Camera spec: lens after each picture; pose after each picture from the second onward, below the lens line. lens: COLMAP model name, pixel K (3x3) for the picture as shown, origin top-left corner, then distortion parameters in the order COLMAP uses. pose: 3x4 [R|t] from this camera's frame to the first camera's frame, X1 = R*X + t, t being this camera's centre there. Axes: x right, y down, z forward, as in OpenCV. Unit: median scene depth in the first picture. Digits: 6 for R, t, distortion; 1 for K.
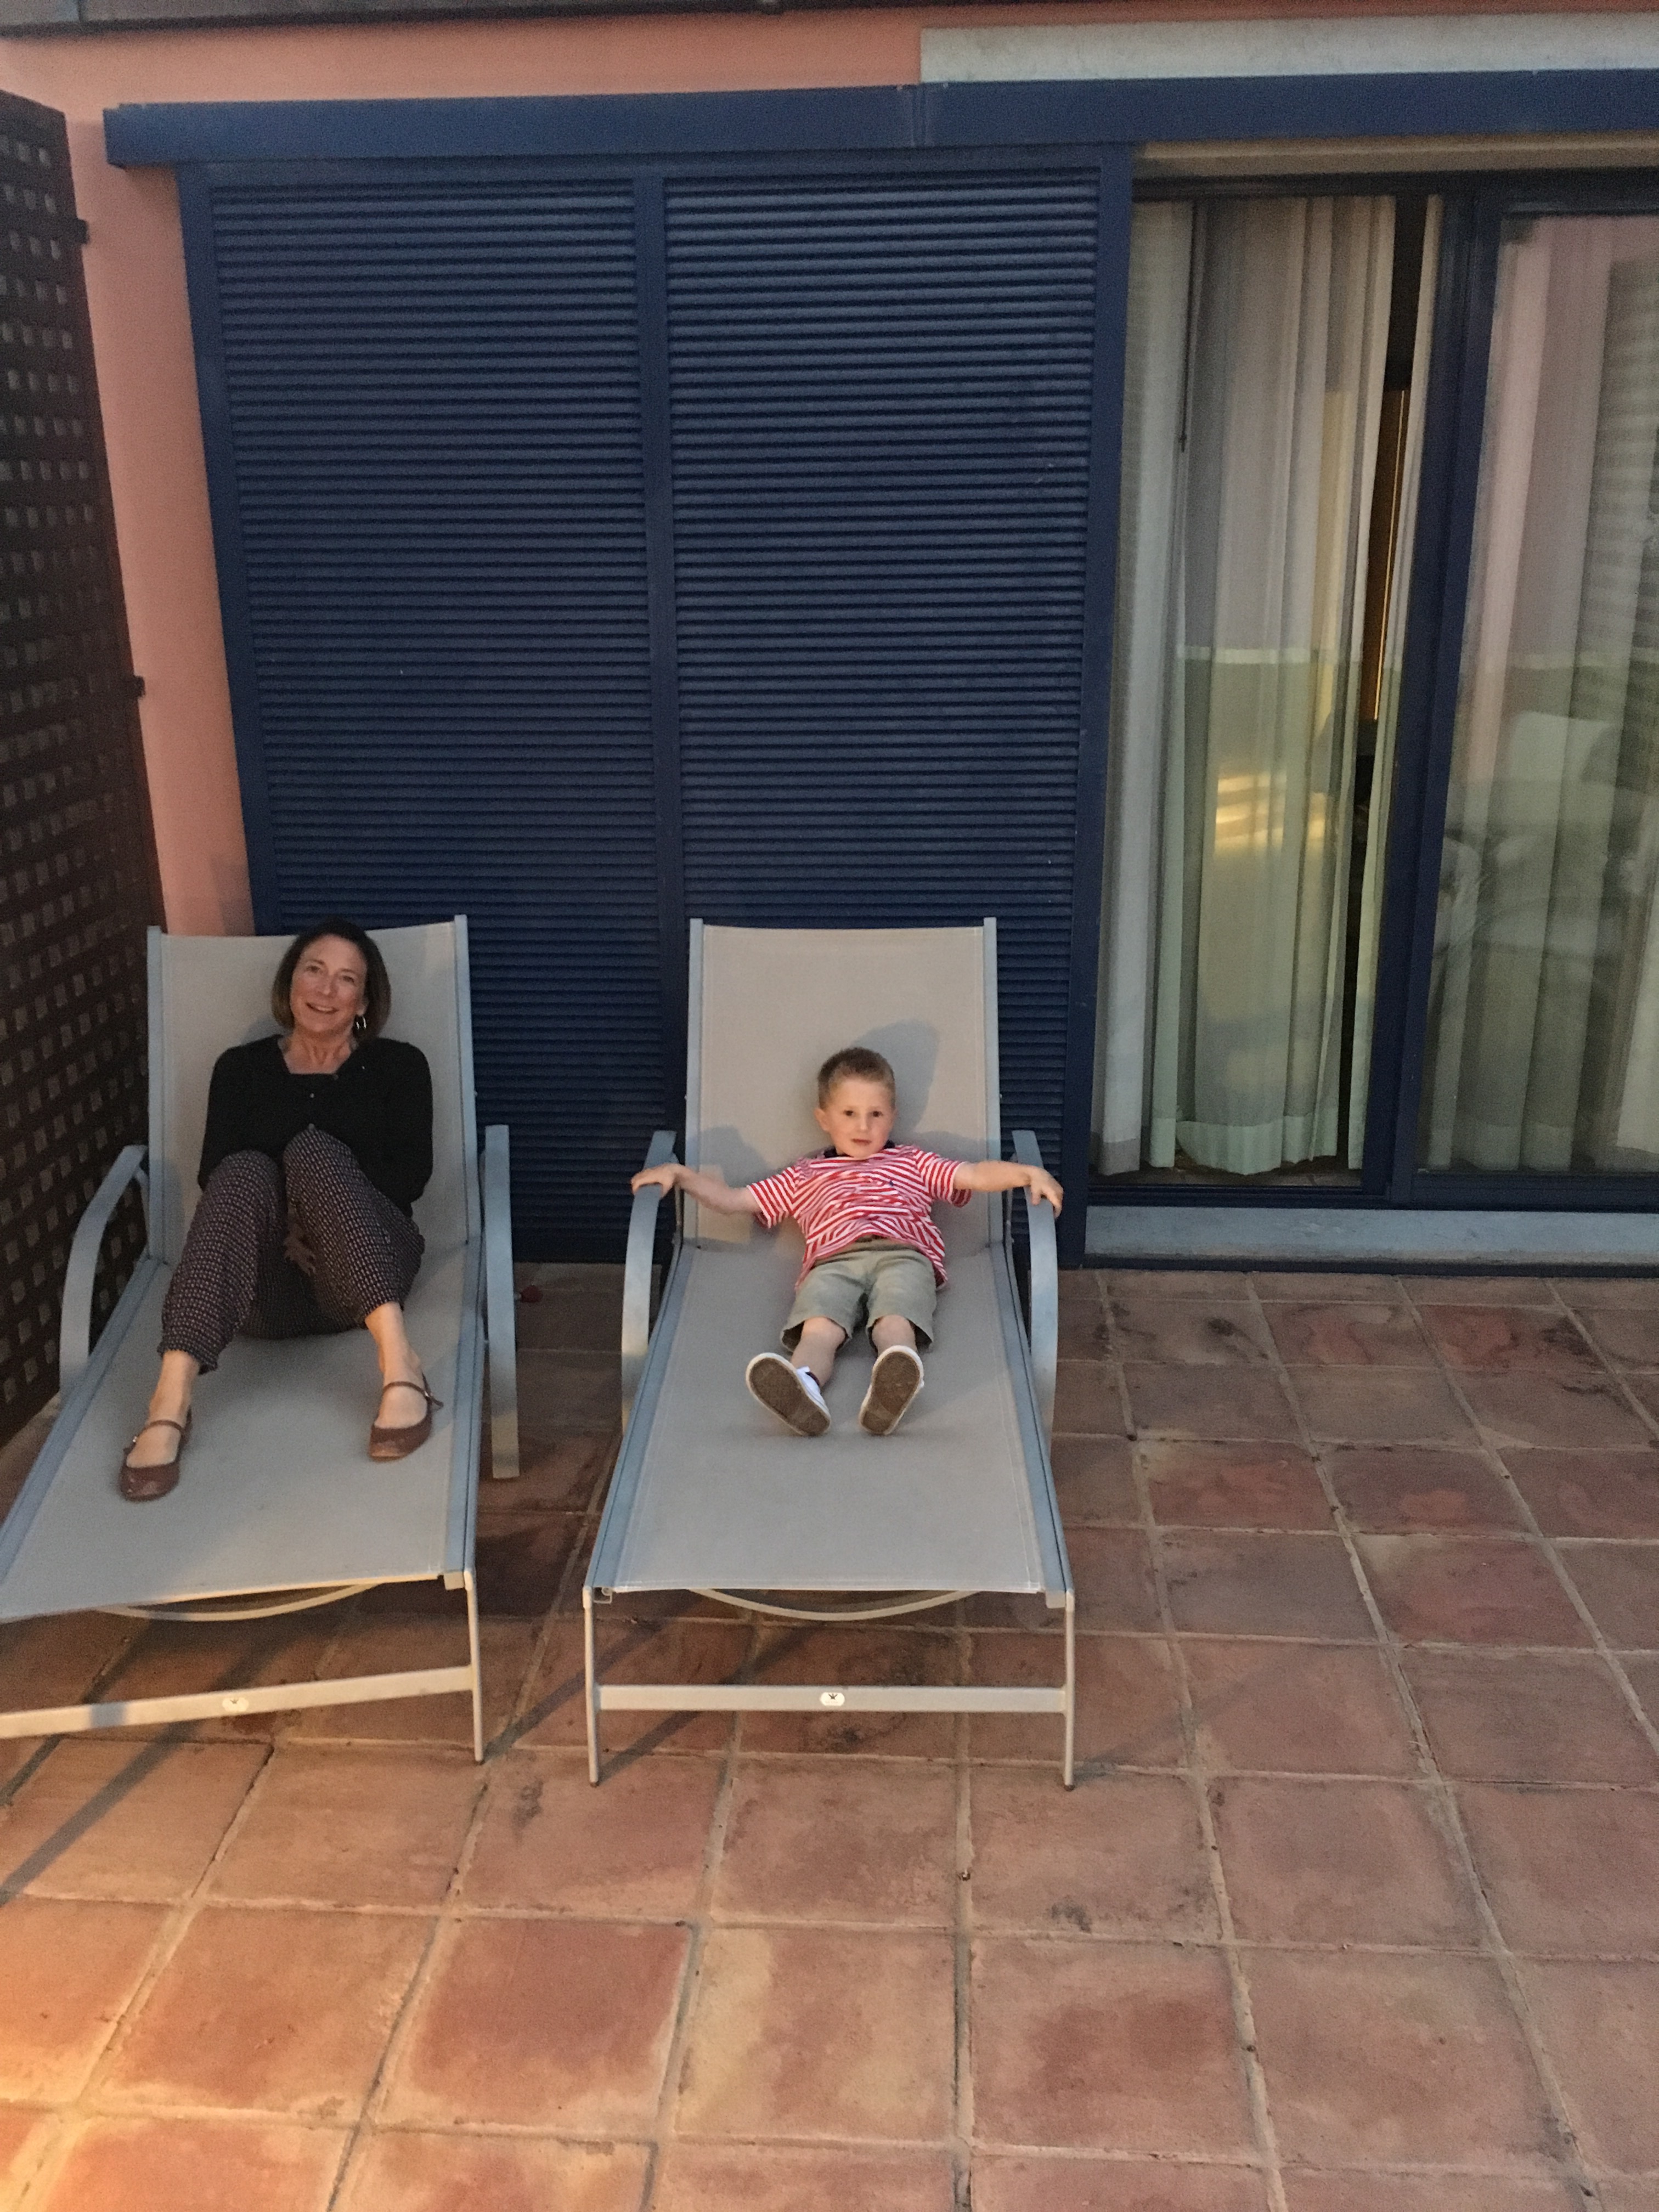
lens RADIAL K [[1891.0, 0, 812.5], [0, 1891.0, 1110.7], [0, 0, 1]] dist [0.090067, -0.126572]
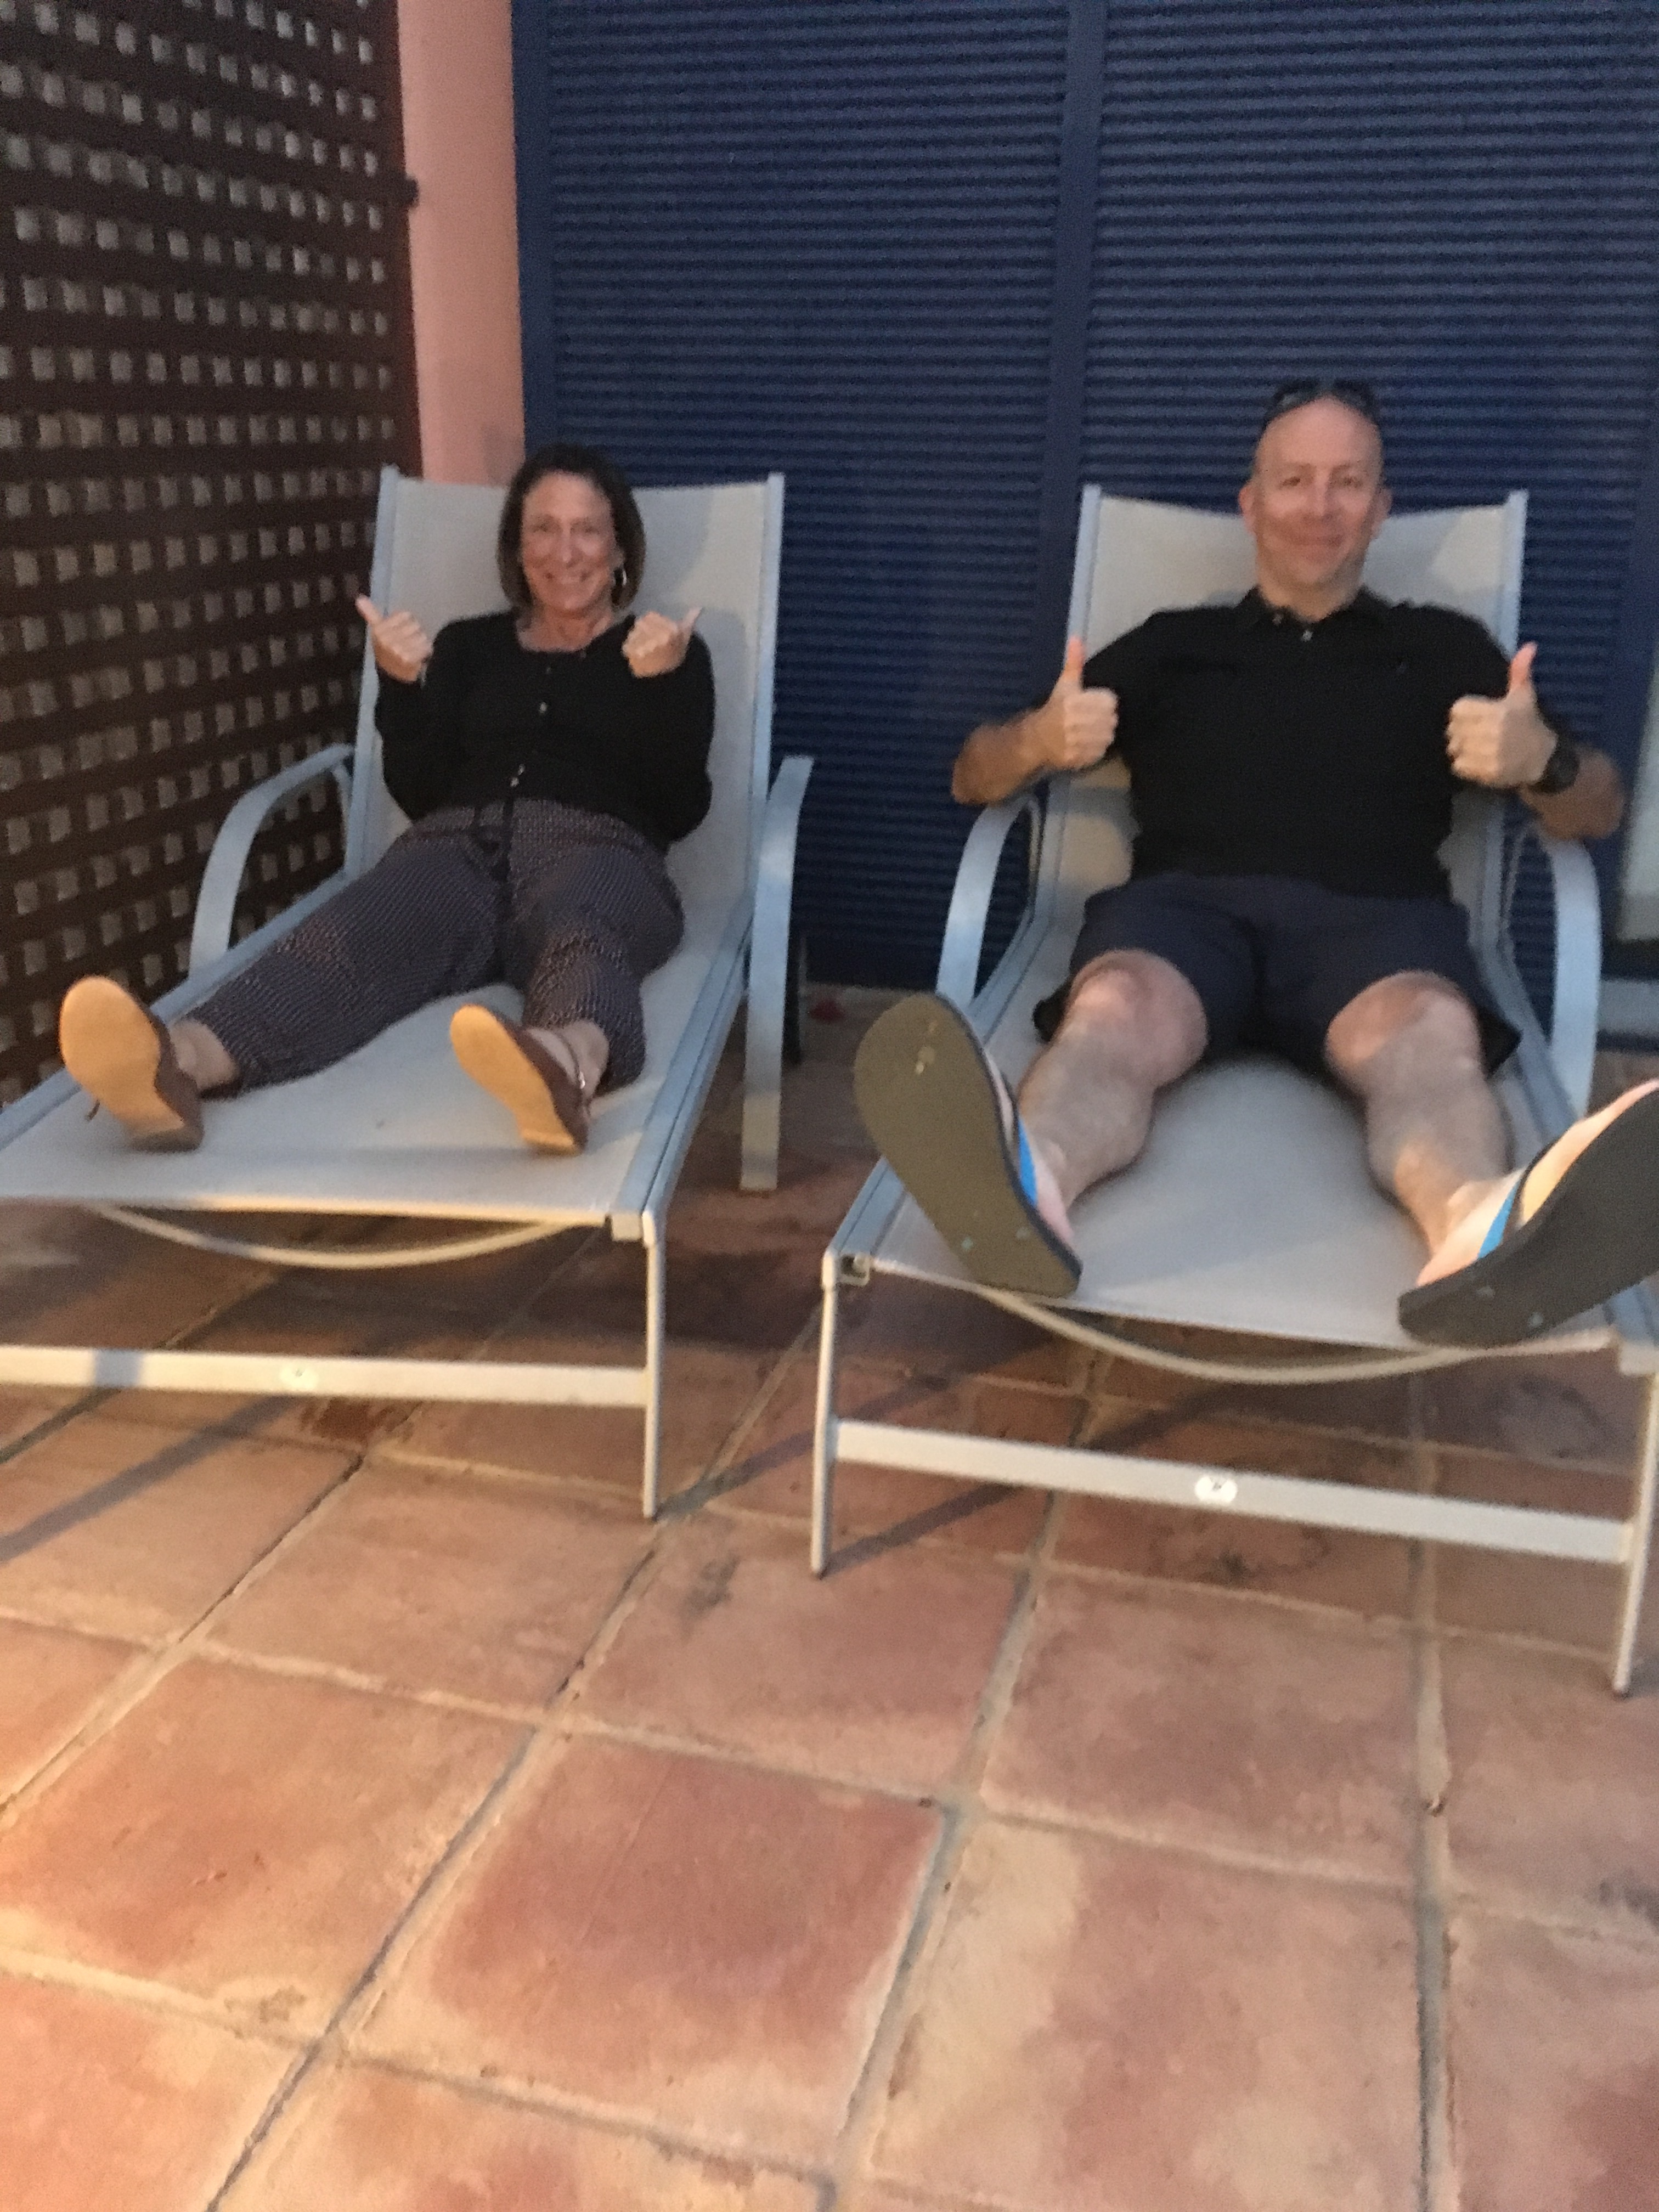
lens RADIAL K [[1891.0, 0, 817.9], [0, 1891.0, 1093.7], [0, 0, 1]] dist [0.090067, -0.126572]
pose [[0.978955, 0.091363, -0.182480, -0.014707], [-0.089695, 0.995817, 0.017388, 0.198174], [0.183306, -0.000654, 0.983056, 0.412132]]
